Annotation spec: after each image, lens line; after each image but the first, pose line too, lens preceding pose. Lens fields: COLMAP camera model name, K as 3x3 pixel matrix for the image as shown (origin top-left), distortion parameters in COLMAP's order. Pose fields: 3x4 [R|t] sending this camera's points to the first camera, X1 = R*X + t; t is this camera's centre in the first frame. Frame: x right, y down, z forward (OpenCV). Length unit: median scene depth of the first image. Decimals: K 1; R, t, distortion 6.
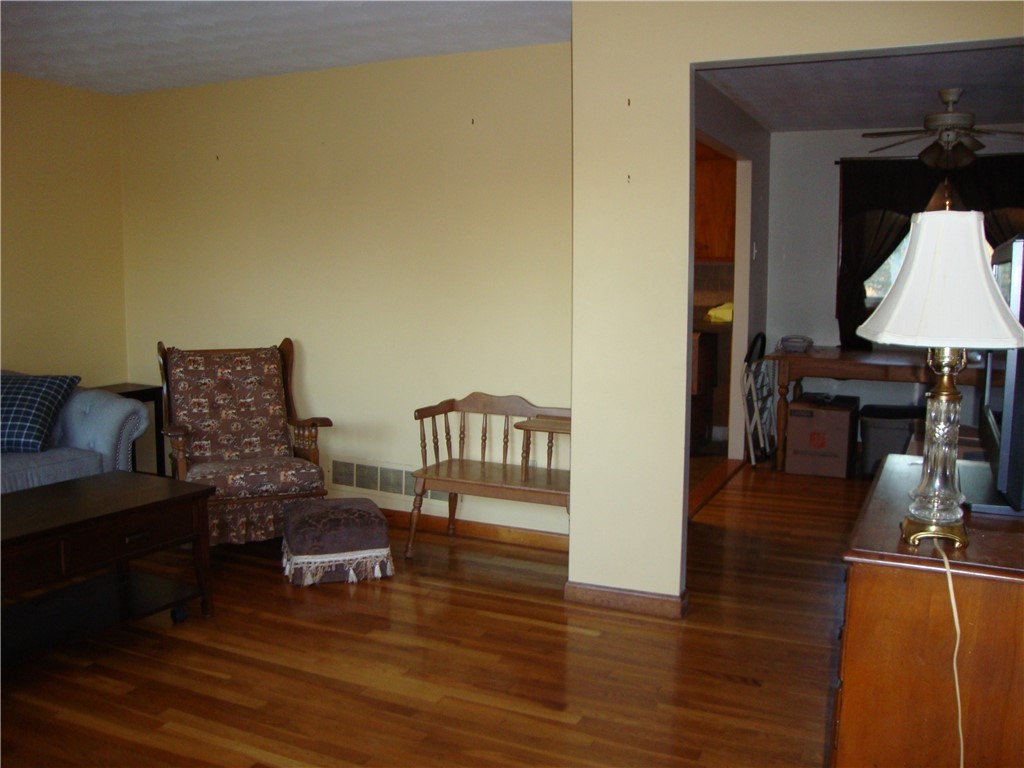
lens RADIAL K [[912.7, 0, 513.8], [0, 912.7, 384.9], [0, 0, 1]] dist [-0.145385, 0.091517]
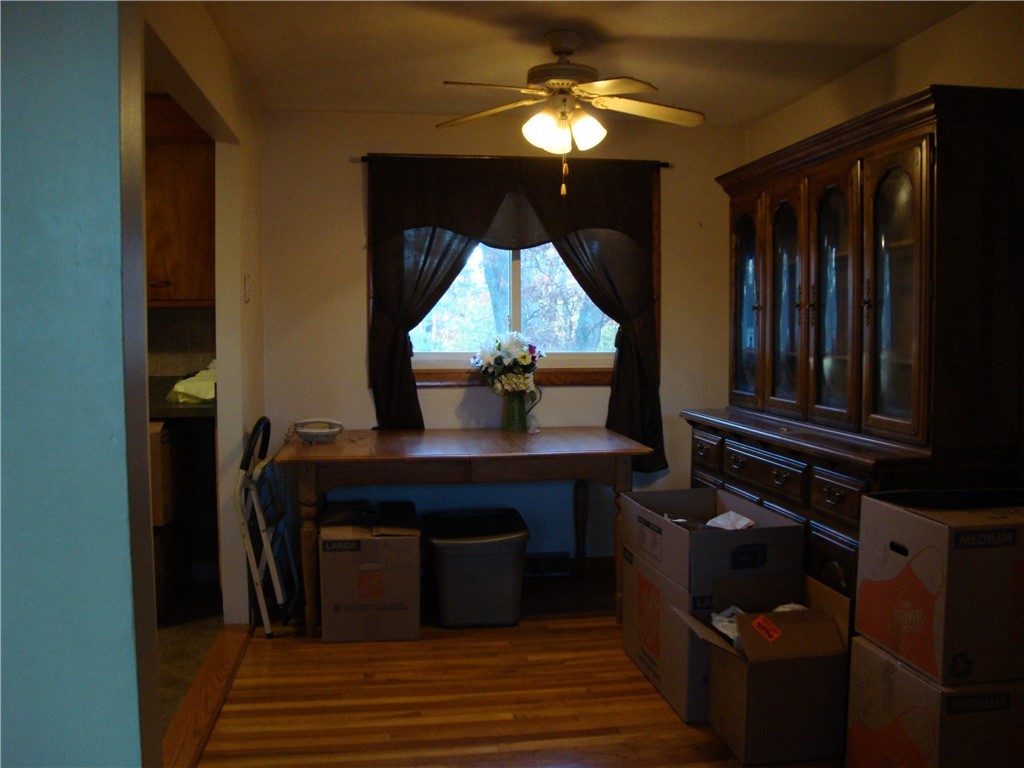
lens RADIAL K [[912.7, 0, 517.8], [0, 912.7, 387.5], [0, 0, 1]] dist [-0.145385, 0.091517]
pose [[0.852206, -0.042982, 0.521438, 0.100038], [0.088115, 0.994175, -0.062060, -0.023141], [-0.515733, 0.098834, 0.851029, 0.378894]]
